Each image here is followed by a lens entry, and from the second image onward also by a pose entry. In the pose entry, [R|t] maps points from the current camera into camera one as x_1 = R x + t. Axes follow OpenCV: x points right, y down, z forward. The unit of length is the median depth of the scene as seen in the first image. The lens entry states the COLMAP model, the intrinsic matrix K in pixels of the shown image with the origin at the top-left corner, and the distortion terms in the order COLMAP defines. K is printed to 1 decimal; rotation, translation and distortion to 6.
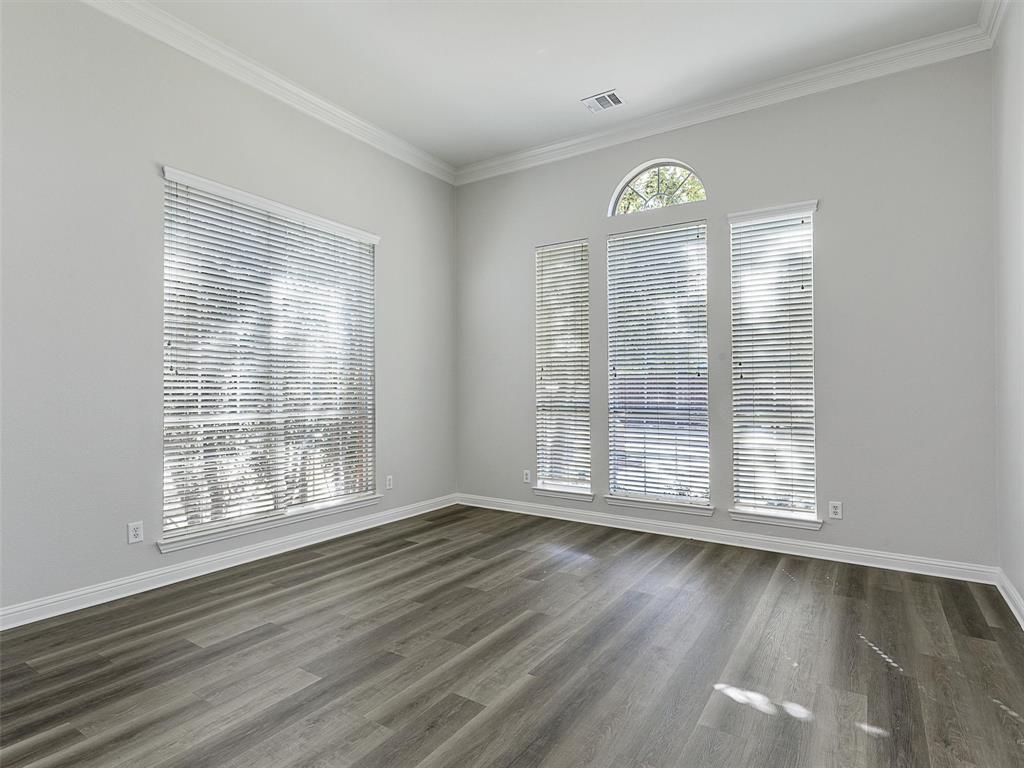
lens RADIAL K [[565.4, 0, 521.8], [0, 565.4, 406.0], [0, 0, 1]] dist [0.018984, -0.002467]
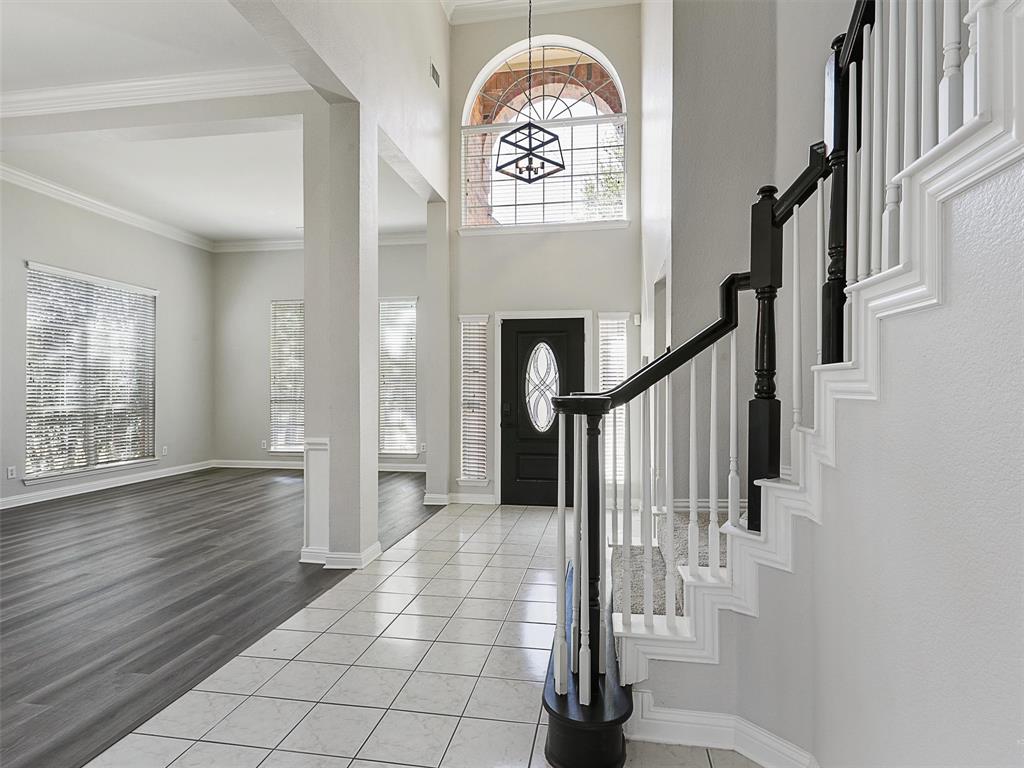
lens RADIAL K [[565.4, 0, 515.5], [0, 565.4, 376.8], [0, 0, 1]] dist [0.018984, -0.002467]
pose [[0.921583, 0.006157, 0.388133, 0.044231], [0.013700, 0.998735, -0.048371, 0.023485], [-0.387940, 0.049895, 0.920333, -0.842650]]
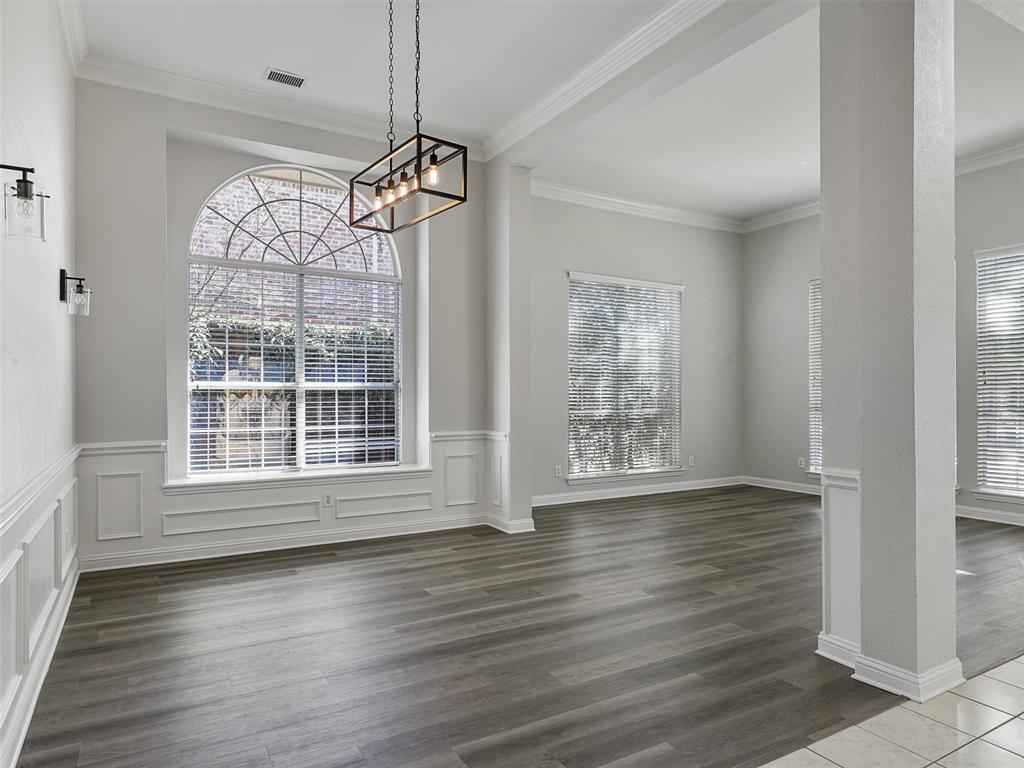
lens RADIAL K [[636.9, 0, 509.8], [0, 636.9, 392.6], [0, 0, 1]] dist [0.004053, -0.003916]
pose [[0.886156, -0.004438, -0.463366, 0.102254], [-0.010695, 0.999492, -0.030025, 0.019077], [0.463264, 0.031562, 0.885658, -0.632432]]
